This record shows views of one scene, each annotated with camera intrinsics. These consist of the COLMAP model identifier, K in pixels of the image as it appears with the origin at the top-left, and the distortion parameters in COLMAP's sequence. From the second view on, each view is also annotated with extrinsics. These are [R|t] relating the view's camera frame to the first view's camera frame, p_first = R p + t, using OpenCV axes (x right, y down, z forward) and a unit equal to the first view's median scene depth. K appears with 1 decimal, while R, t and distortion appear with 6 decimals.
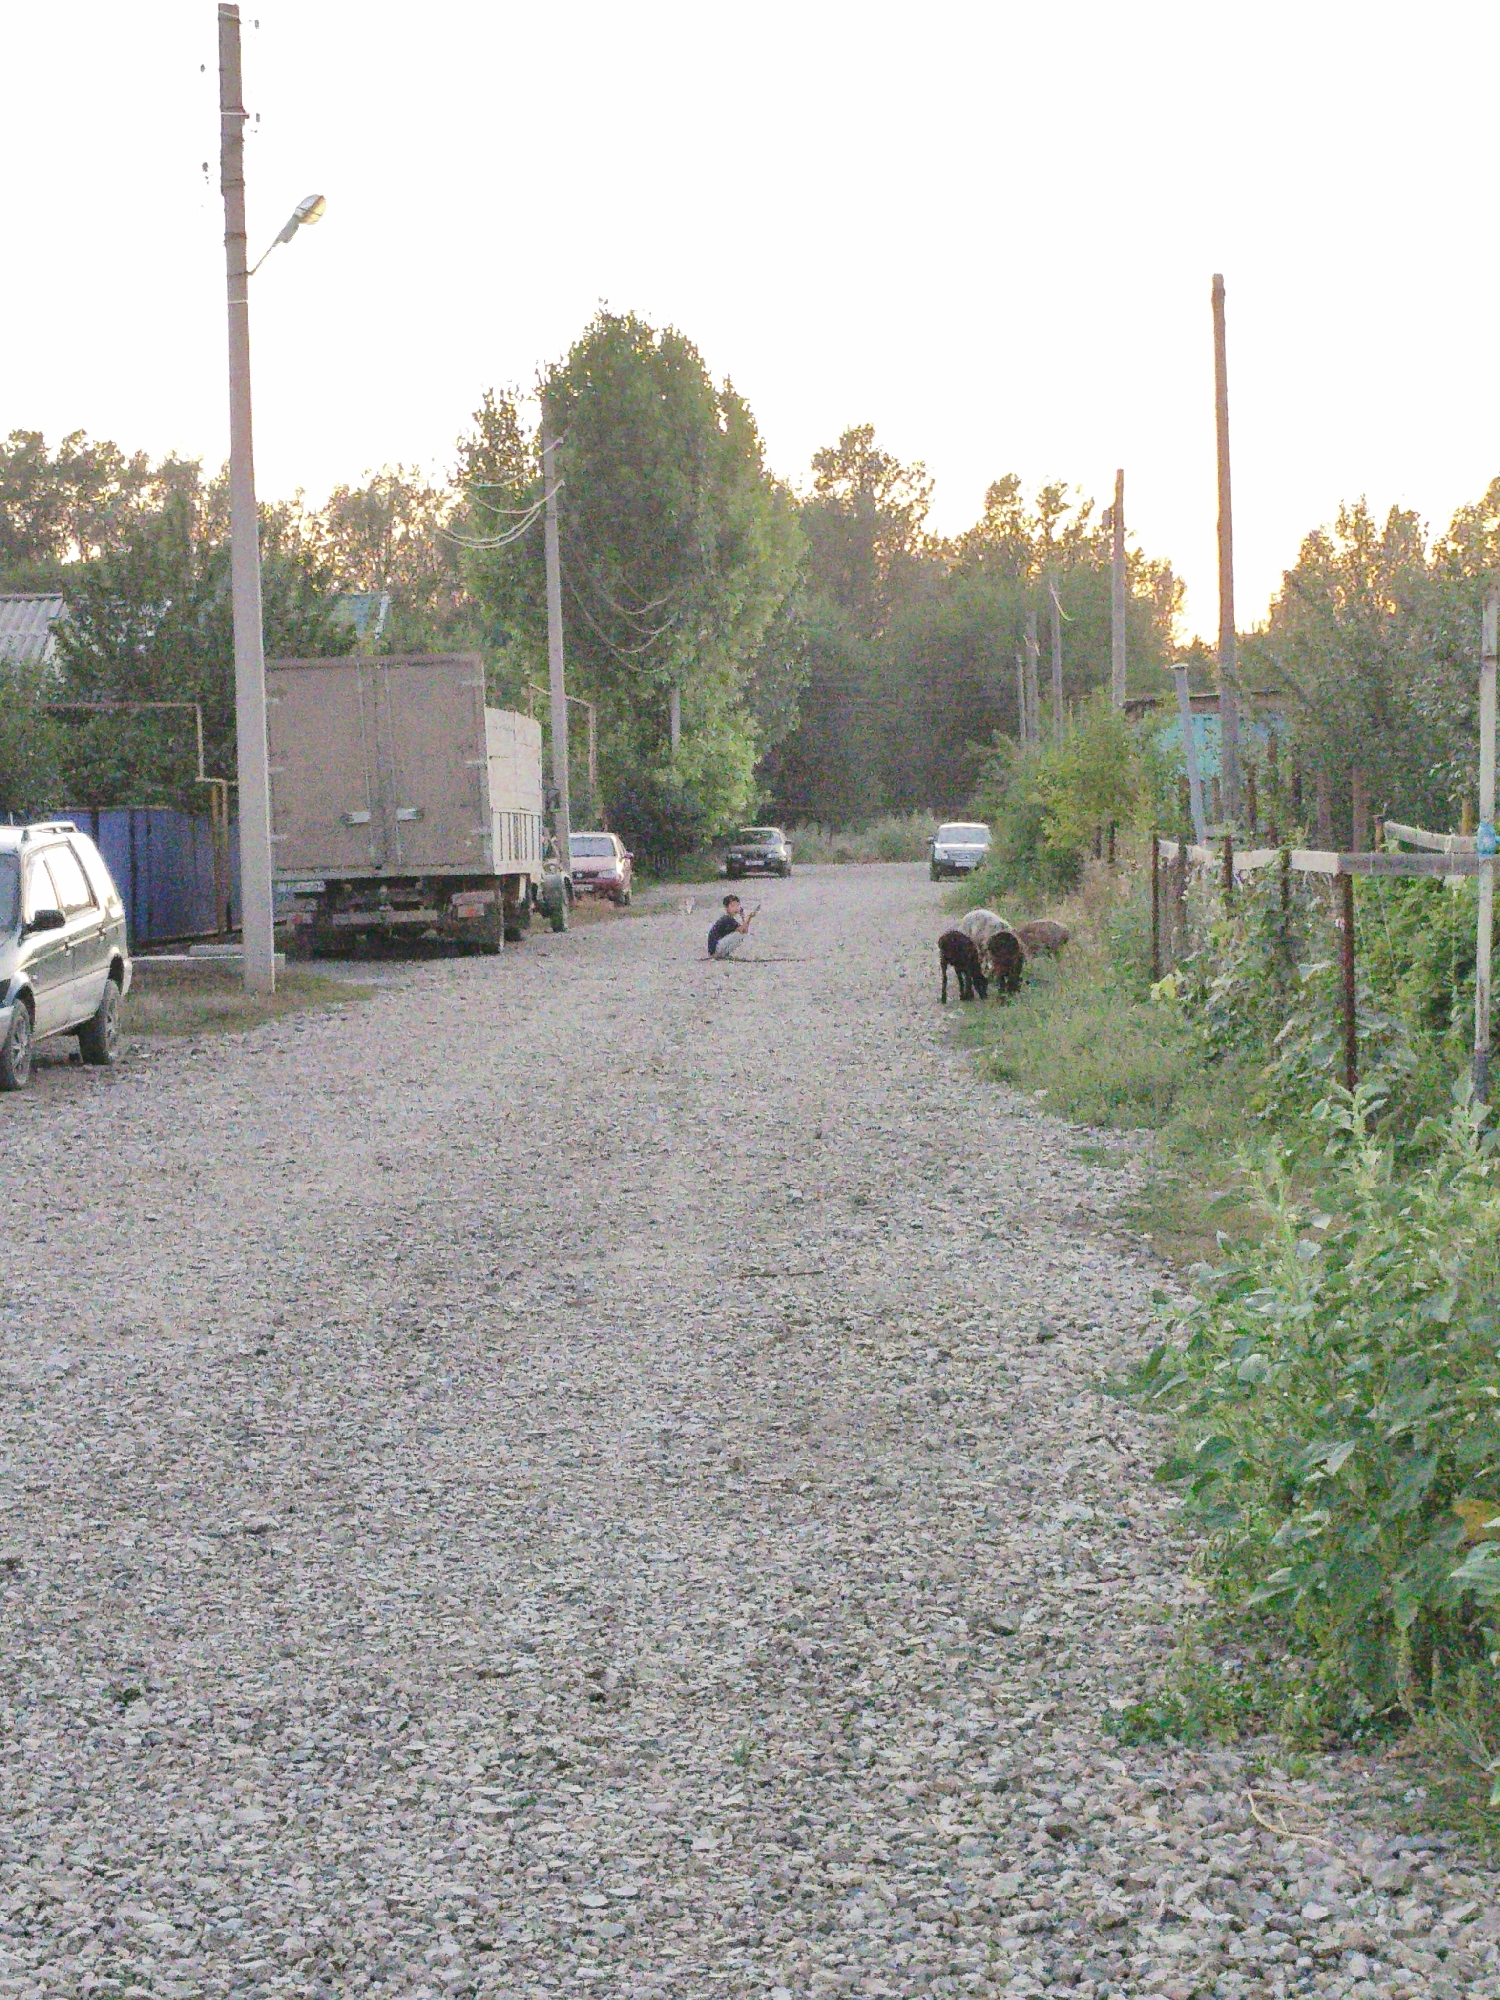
lens RADIAL K [[4272.7, 0, 750.0], [0, 4272.7, 1000.0], [0, 0, 1]] dist [0.047171, -0.025087]
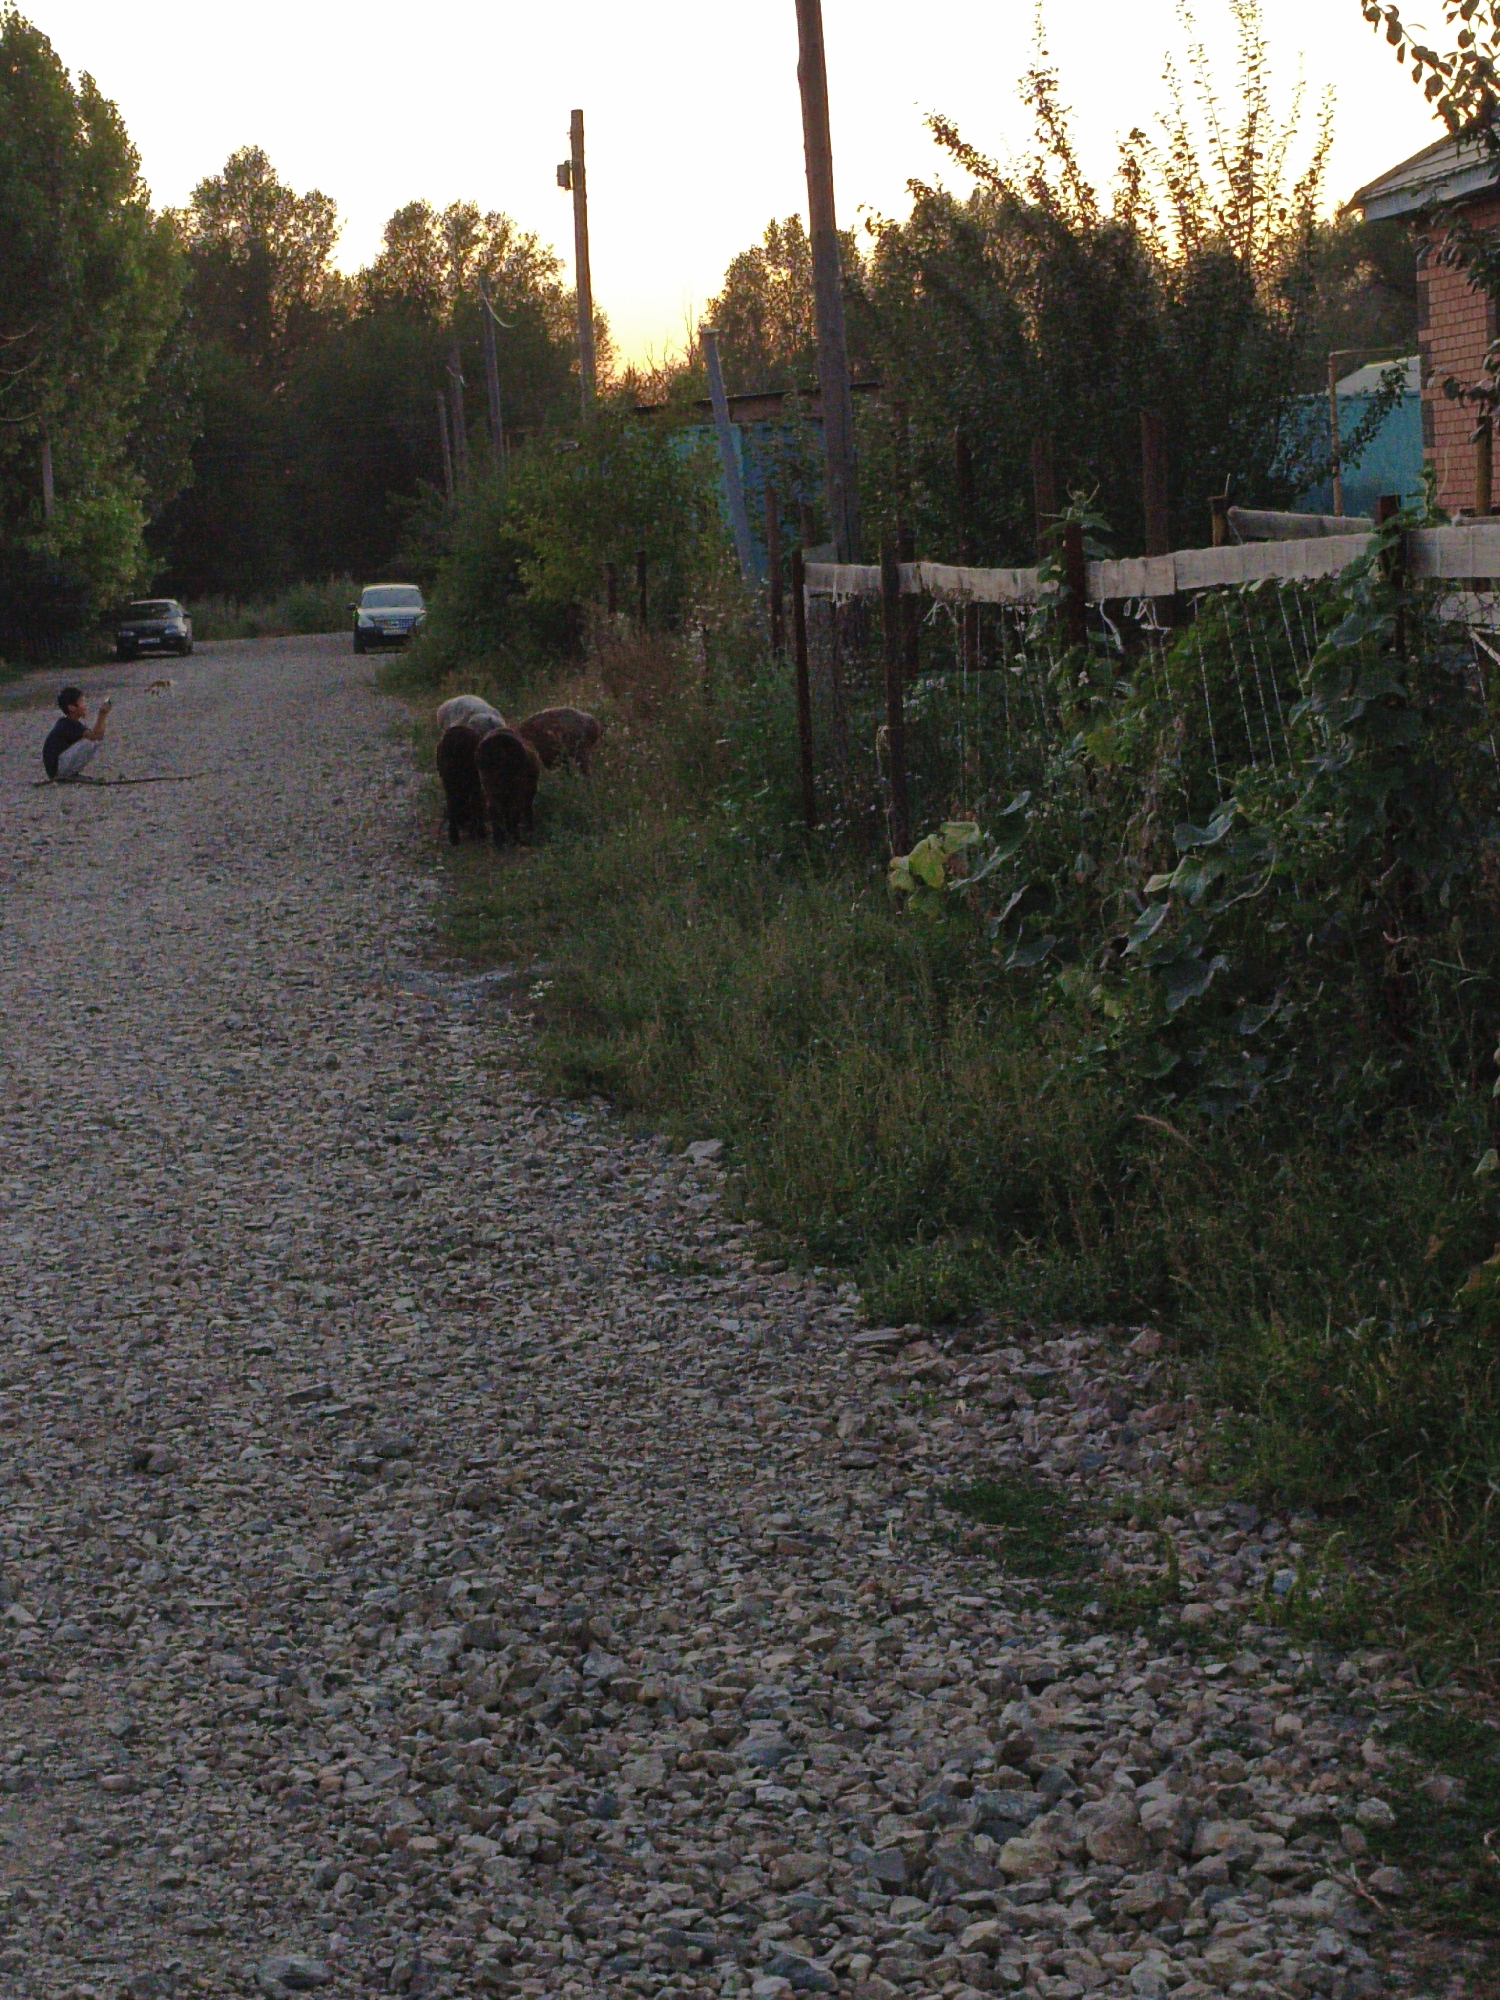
lens RADIAL K [[4272.7, 0, 750.0], [0, 4272.7, 1000.0], [0, 0, 1]] dist [0.047171, -0.025087]
pose [[0.989915, -0.052571, 0.131549, 0.003668], [0.045371, 0.997334, 0.057151, -0.003420], [-0.134202, -0.050606, 0.989661, 0.119427]]
